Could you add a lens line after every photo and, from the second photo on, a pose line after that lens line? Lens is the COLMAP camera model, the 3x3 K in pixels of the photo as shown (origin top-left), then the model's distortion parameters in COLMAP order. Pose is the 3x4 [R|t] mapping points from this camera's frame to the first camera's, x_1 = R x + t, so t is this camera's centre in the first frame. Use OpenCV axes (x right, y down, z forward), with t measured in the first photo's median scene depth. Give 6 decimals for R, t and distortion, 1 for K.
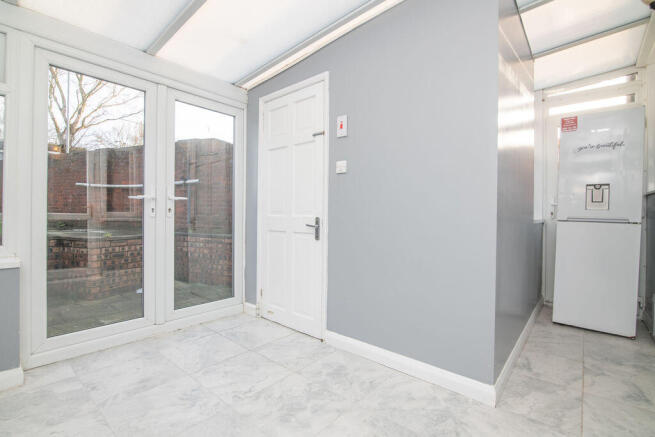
lens RADIAL K [[304.2, 0, 327.7], [0, 304.2, 217.0], [0, 0, 1]] dist [-0.016830, 0.000145]
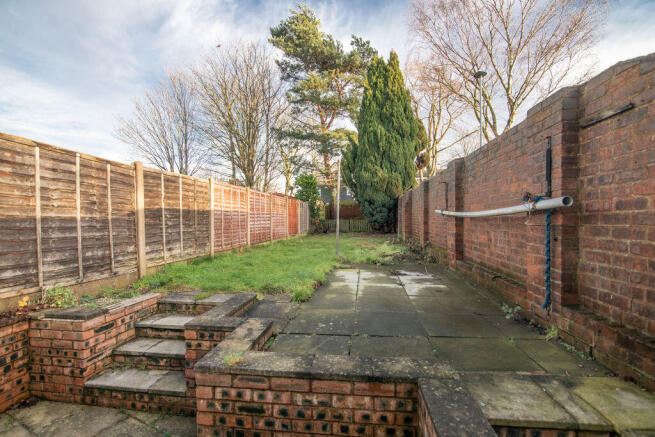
lens RADIAL K [[304.2, 0, 328.0], [0, 304.2, 220.4], [0, 0, 1]] dist [-0.016830, 0.000145]
pose [[0.250040, -0.009300, -0.968191, -0.232387], [-0.006701, 0.999913, -0.011335, -0.142259], [0.968212, 0.009322, 0.249956, 0.982135]]
